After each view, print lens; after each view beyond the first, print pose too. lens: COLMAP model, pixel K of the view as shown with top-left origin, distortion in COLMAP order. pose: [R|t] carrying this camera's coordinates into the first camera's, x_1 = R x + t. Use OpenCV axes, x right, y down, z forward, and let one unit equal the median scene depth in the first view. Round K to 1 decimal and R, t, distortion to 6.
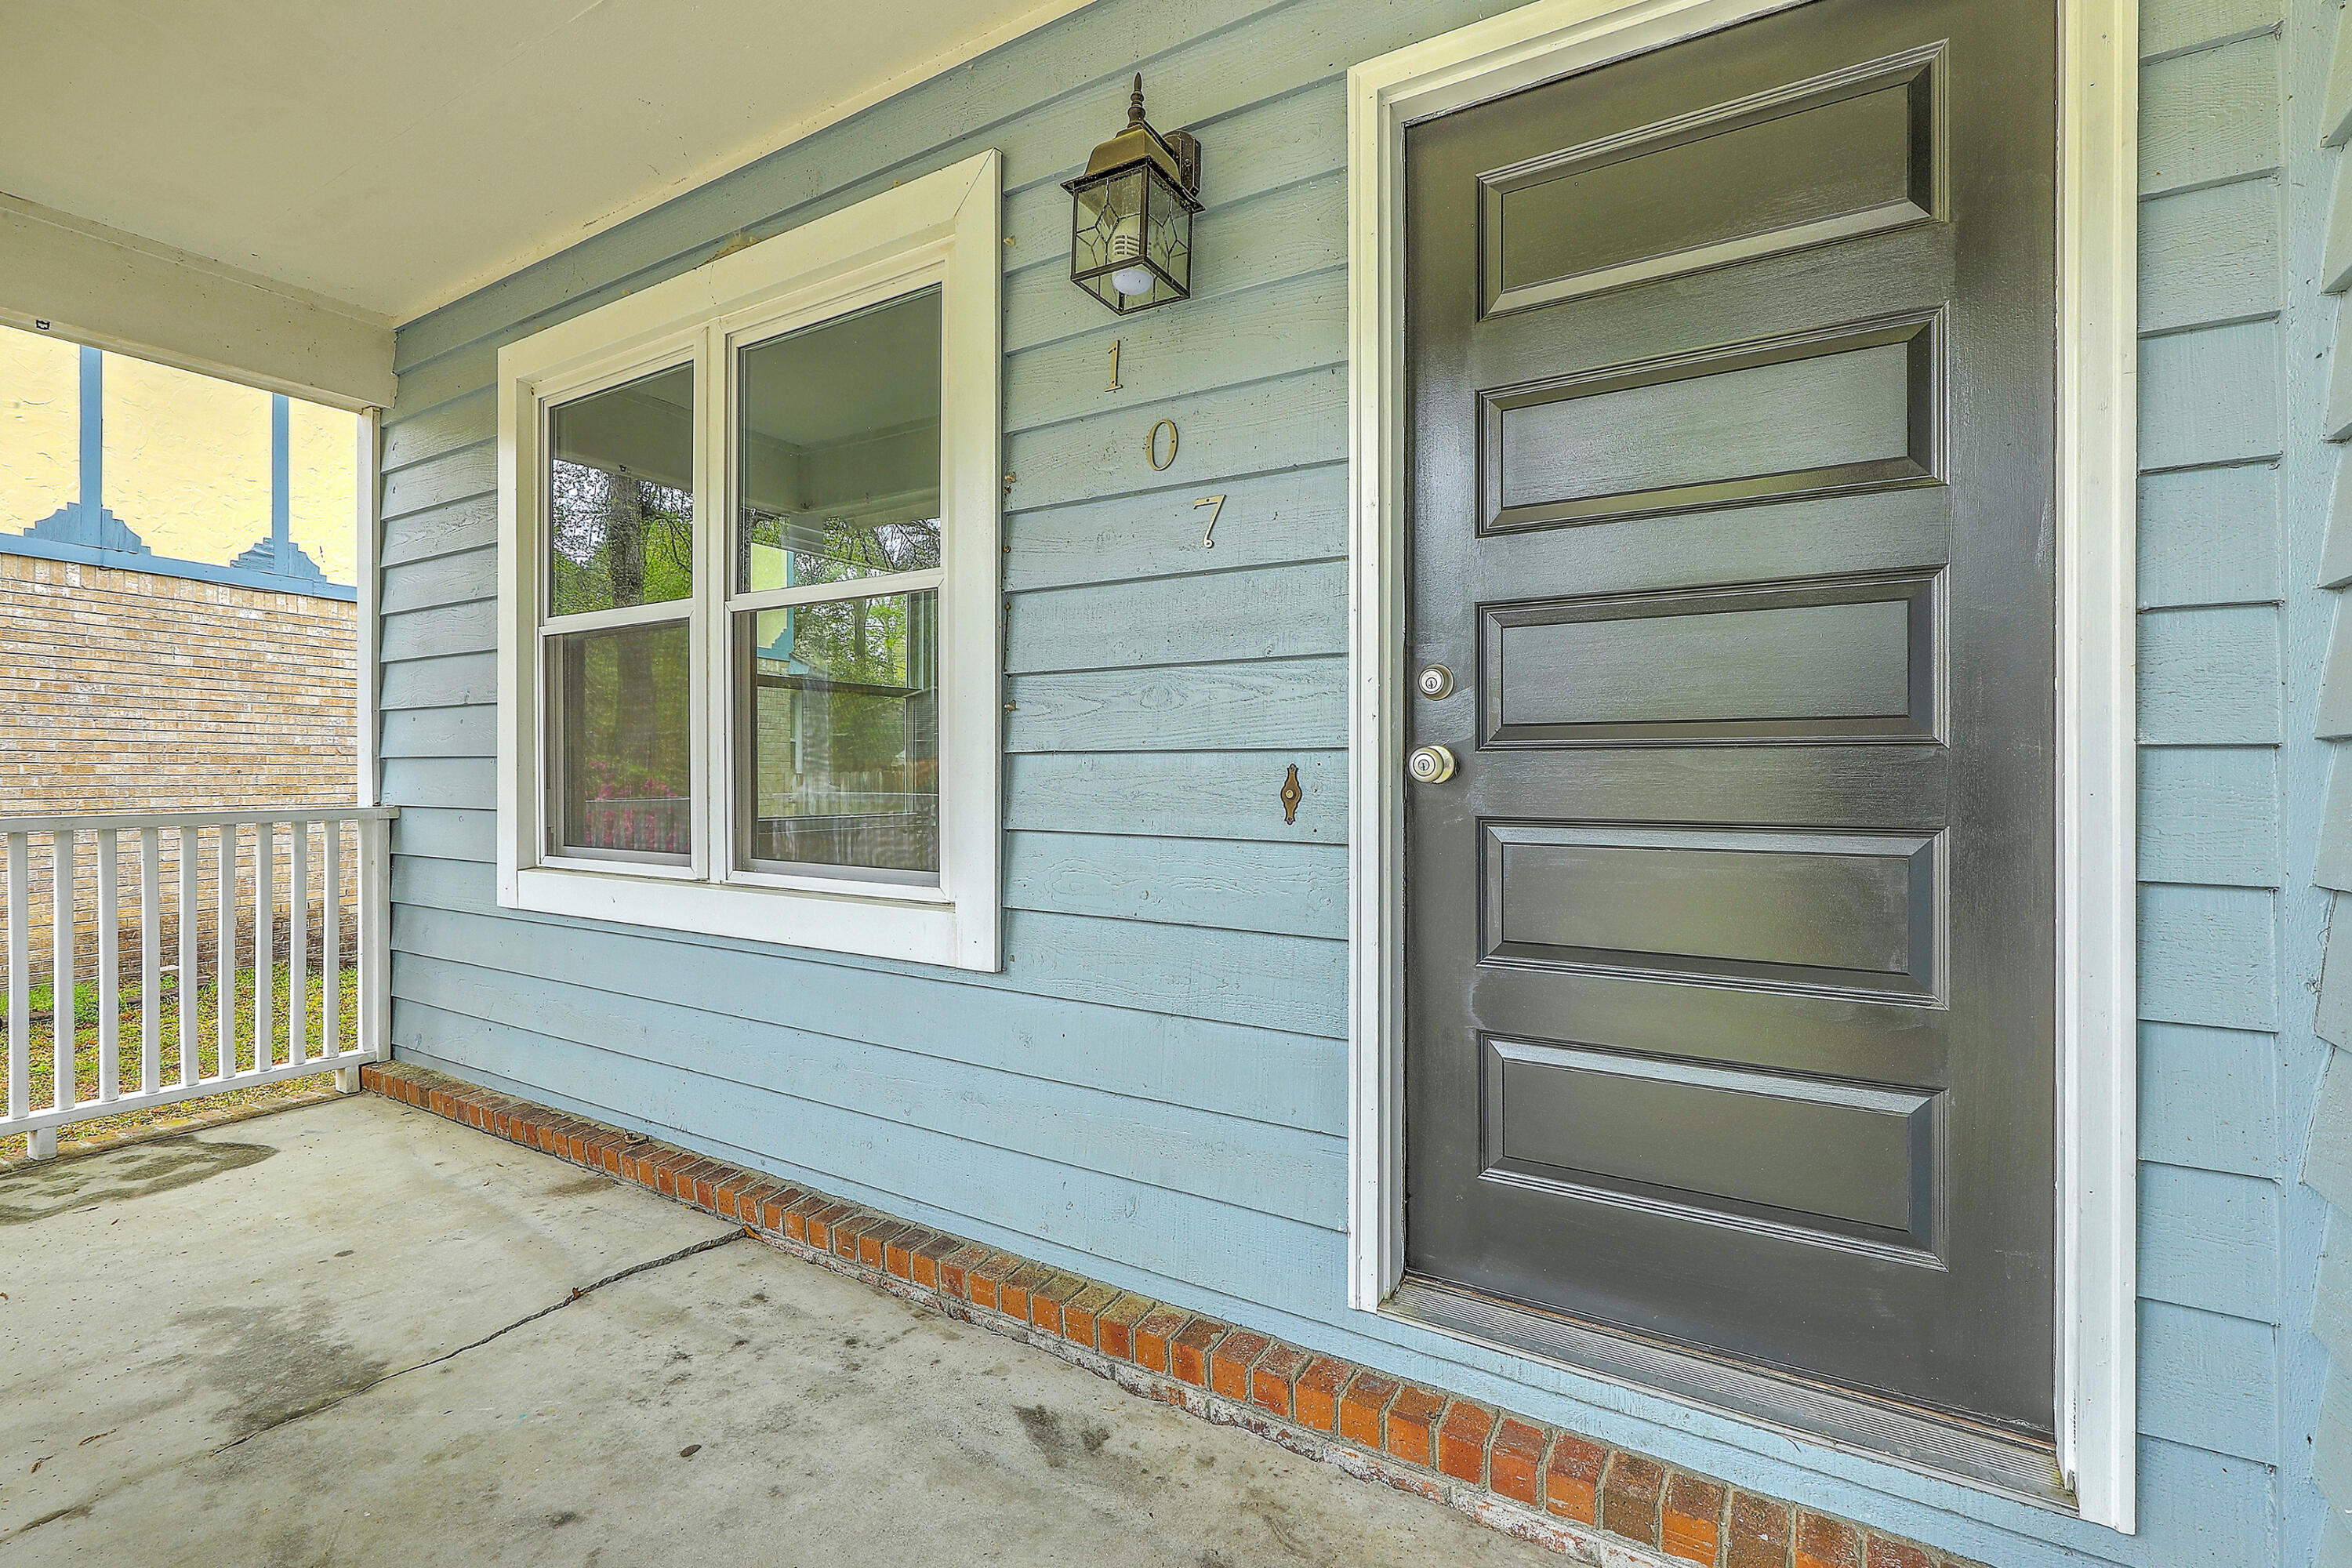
lens RADIAL K [[1071.6, 0, 1180.2], [0, 1071.6, 783.1], [0, 0, 1]] dist [0.001780, -0.000039]
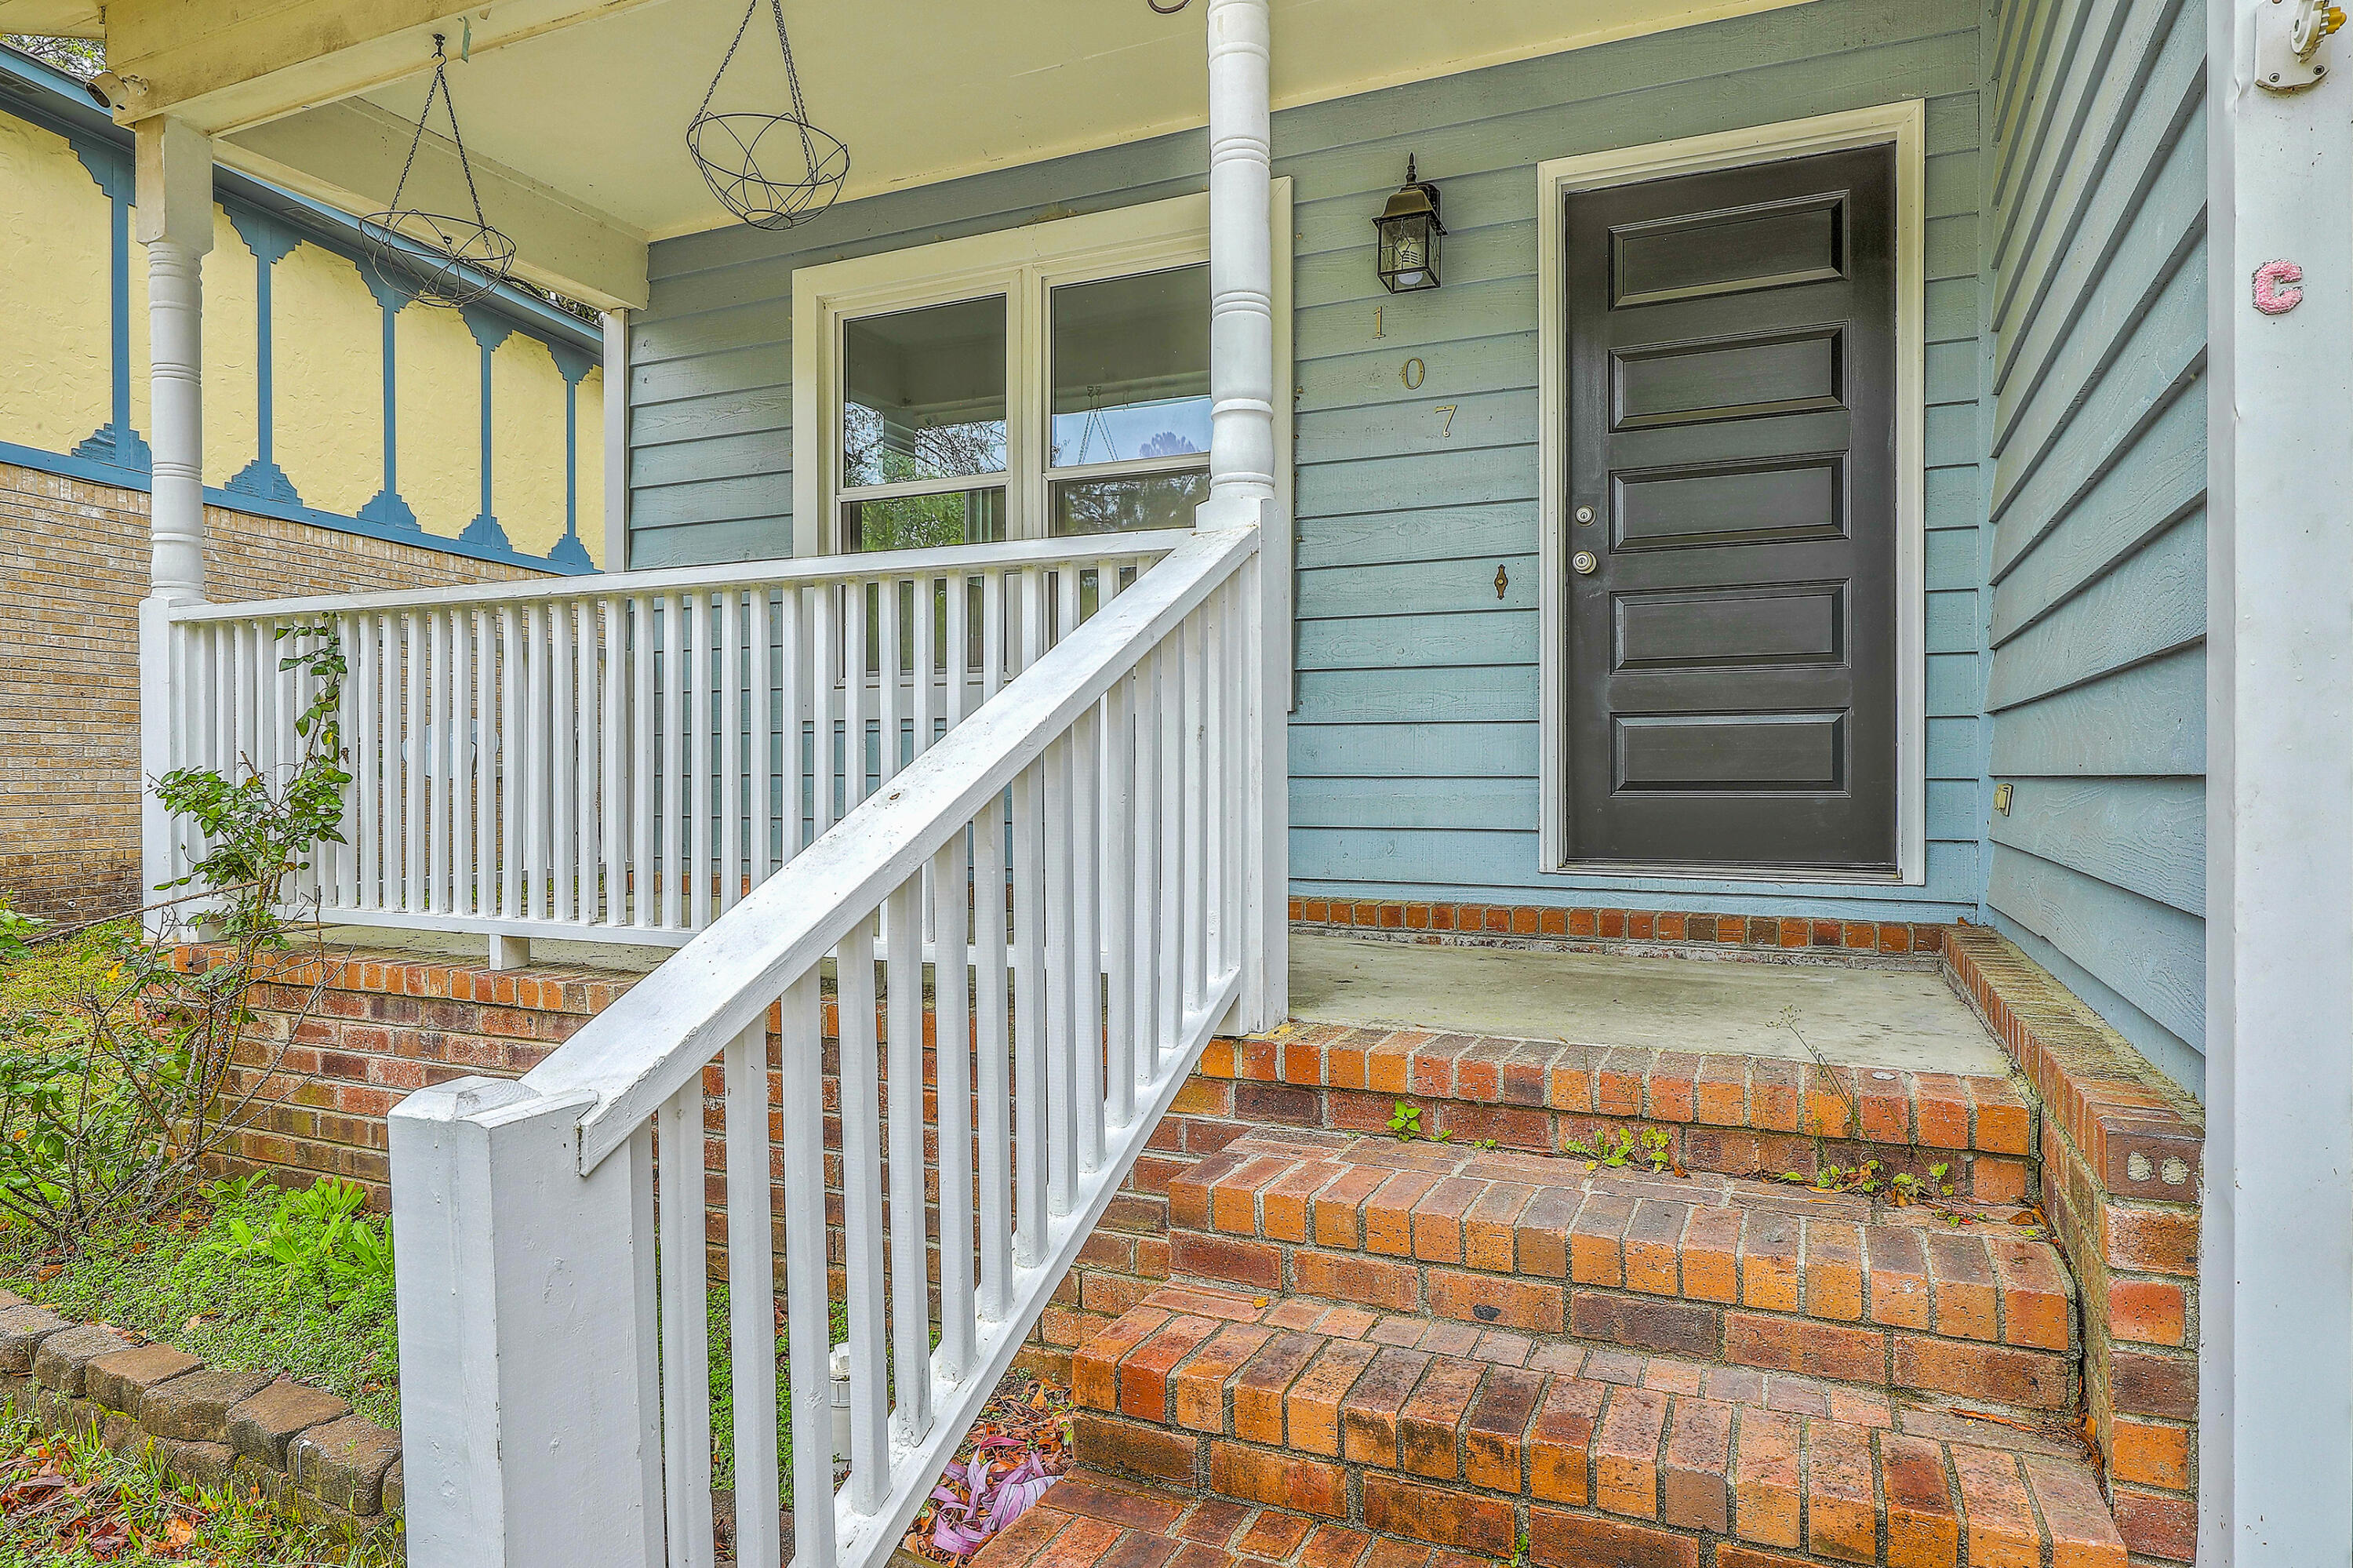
lens RADIAL K [[1397.1, 0, 1186.7], [0, 1397.1, 787.5], [0, 0, 1]] dist [0.005510, 0.002451]
pose [[0.991938, -0.006717, 0.126544, -0.661878], [0.006375, 0.999975, 0.003104, 0.320357], [-0.126562, -0.002272, 0.991956, -1.118506]]
